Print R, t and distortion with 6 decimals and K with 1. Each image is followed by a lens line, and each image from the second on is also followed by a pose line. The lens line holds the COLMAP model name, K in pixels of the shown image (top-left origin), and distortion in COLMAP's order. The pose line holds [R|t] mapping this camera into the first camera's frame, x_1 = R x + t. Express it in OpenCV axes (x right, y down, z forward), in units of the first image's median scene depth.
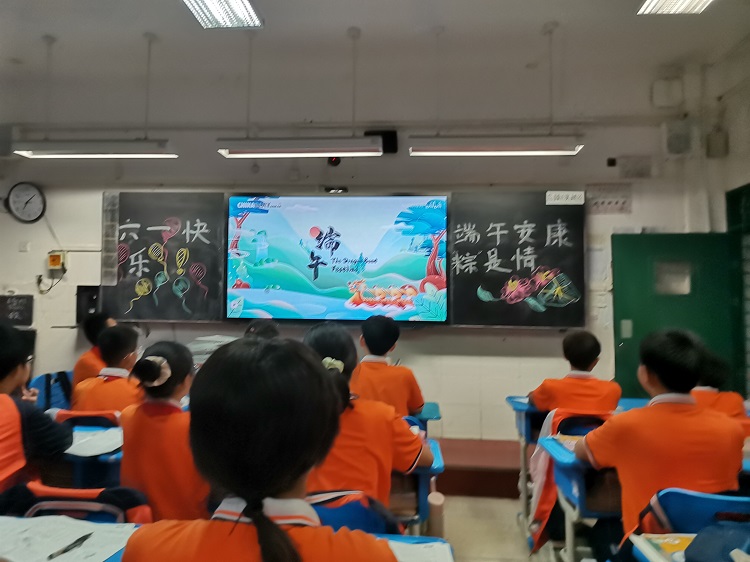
lens RADIAL K [[575.8, 0, 378.4], [0, 575.8, 272.6], [0, 0, 1]] dist [0.016508, -0.025296]
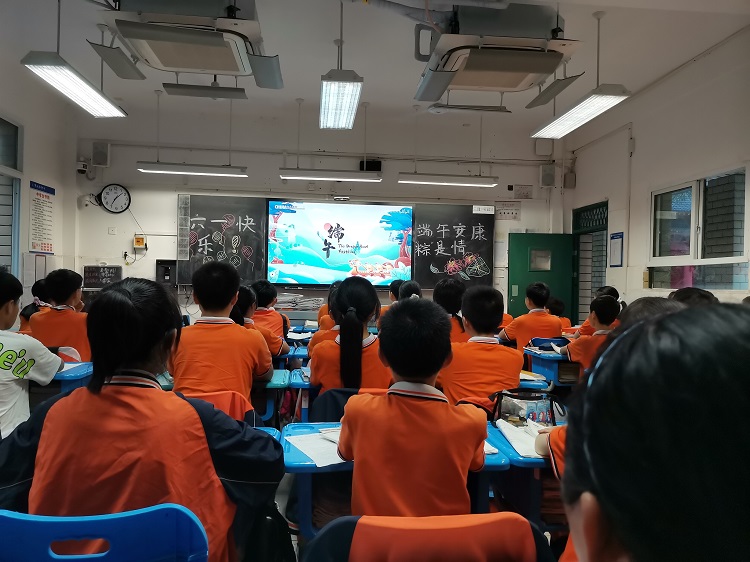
lens RADIAL K [[575.8, 0, 371.7], [0, 575.8, 285.1], [0, 0, 1]] dist [0.016508, -0.025296]
pose [[0.975100, 0.003398, 0.221739, -0.331407], [-0.022079, 0.996402, 0.081821, -0.043882], [-0.220664, -0.084679, 0.971667, -0.505330]]
